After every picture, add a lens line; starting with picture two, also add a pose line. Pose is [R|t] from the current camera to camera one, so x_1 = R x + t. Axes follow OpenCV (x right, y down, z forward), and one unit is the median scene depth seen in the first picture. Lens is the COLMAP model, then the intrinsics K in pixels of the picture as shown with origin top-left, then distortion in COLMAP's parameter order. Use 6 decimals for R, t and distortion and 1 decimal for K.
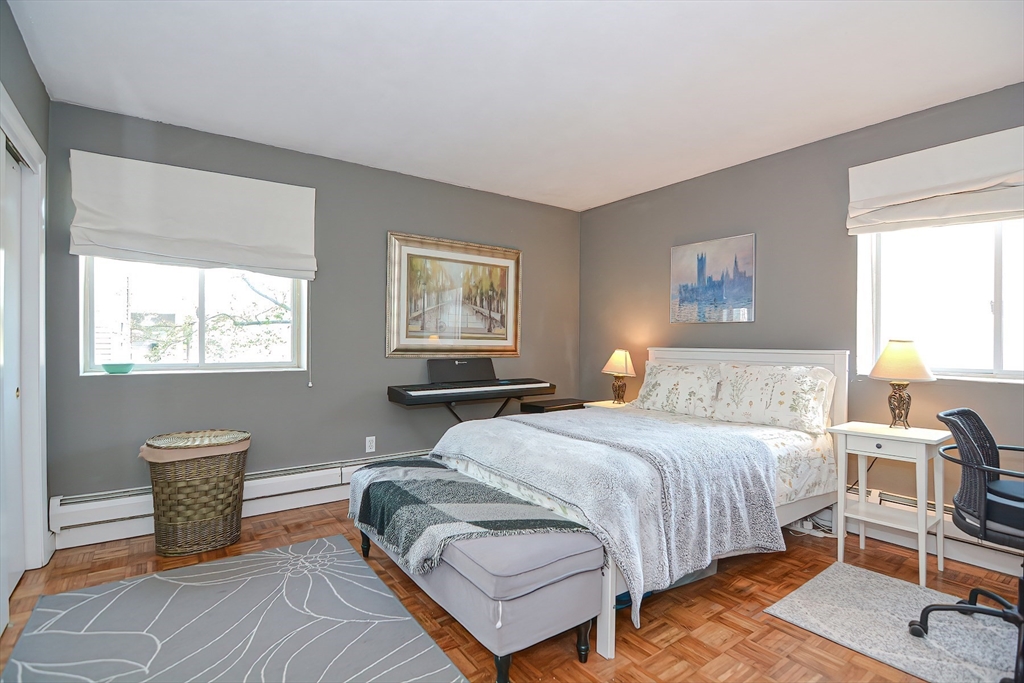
lens RADIAL K [[503.1, 0, 509.0], [0, 503.1, 350.9], [0, 0, 1]] dist [0.001082, -0.014758]
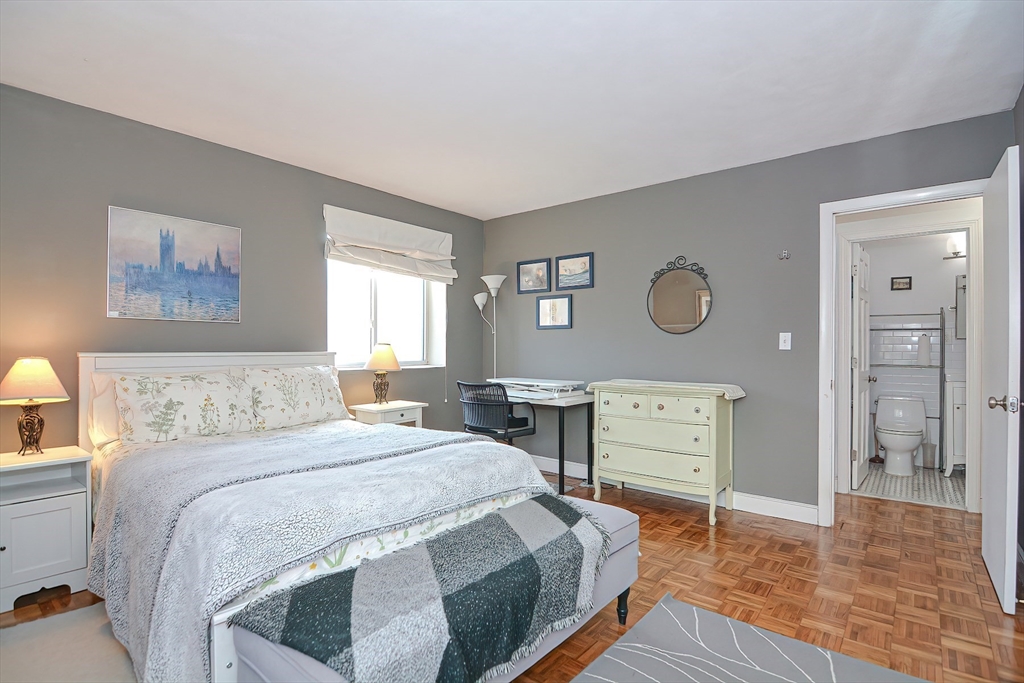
lens RADIAL K [[503.1, 0, 509.0], [0, 503.1, 350.9], [0, 0, 1]] dist [0.001082, -0.014758]
pose [[-0.264949, 0.021582, 0.964021, -0.524159], [0.042534, 0.999038, -0.010676, 0.022595], [-0.963324, 0.038175, -0.265612, 0.764594]]
